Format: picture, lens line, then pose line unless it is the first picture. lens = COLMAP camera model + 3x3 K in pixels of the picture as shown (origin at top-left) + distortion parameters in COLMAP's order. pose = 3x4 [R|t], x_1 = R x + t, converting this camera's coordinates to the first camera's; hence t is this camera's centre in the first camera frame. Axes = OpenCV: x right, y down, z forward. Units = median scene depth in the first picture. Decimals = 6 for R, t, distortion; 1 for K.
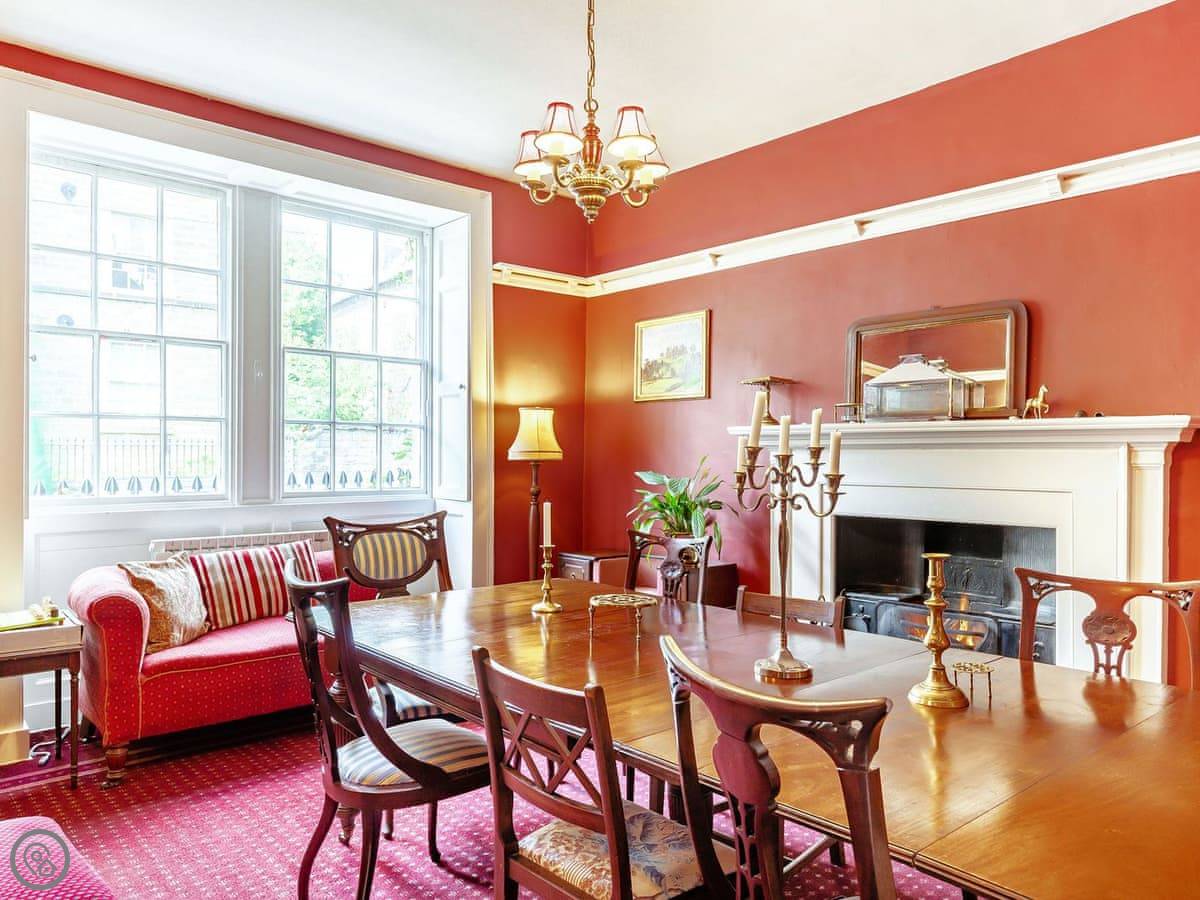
lens RADIAL K [[848.3, 0, 601.9], [0, 848.3, 454.7], [0, 0, 1]] dist [0.033645, -0.000710]
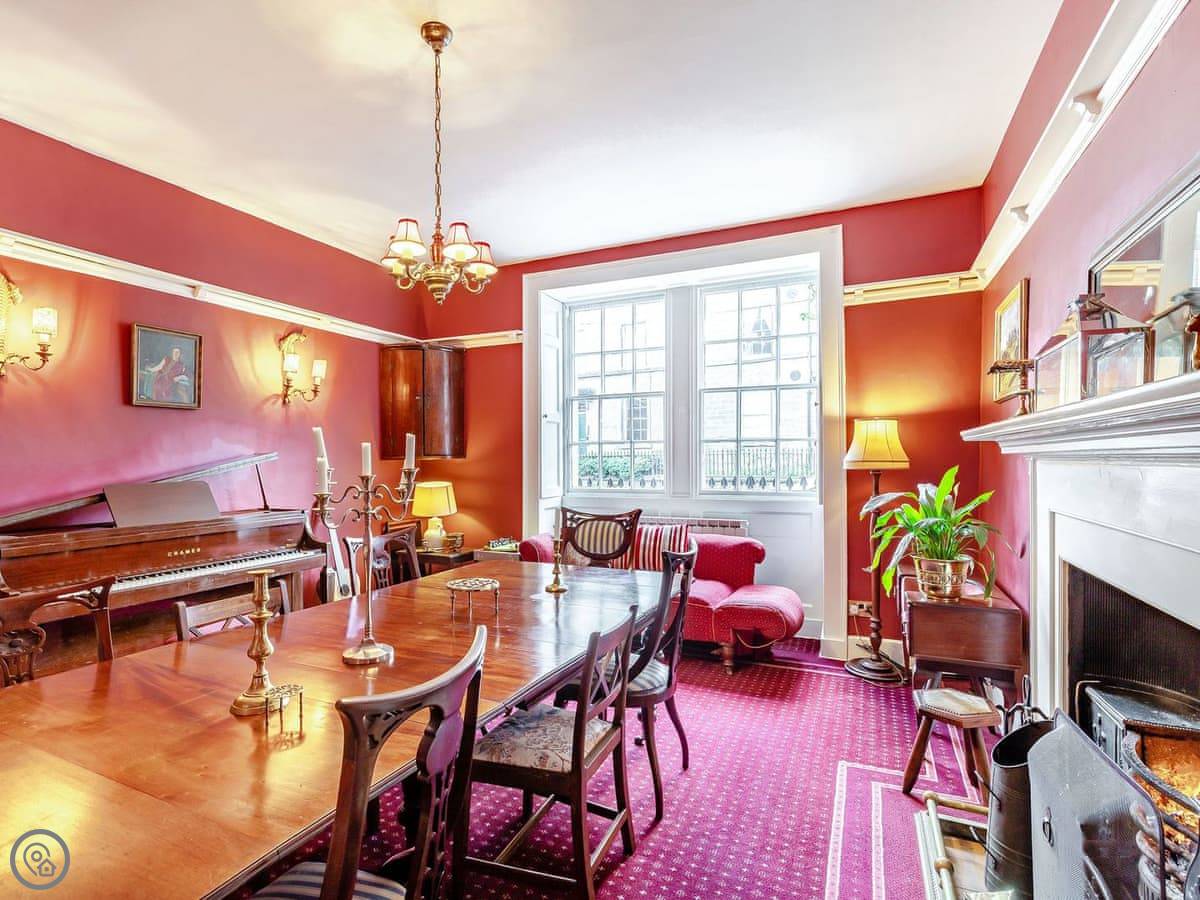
lens RADIAL K [[606.3, 0, 597.5], [0, 606.3, 456.8], [0, 0, 1]] dist [0.003222, -0.004179]
pose [[0.388028, -0.007687, -0.921615, 0.499741], [0.009032, 0.999949, -0.004537, -0.008958], [0.921603, -0.006564, 0.388078, 0.437302]]
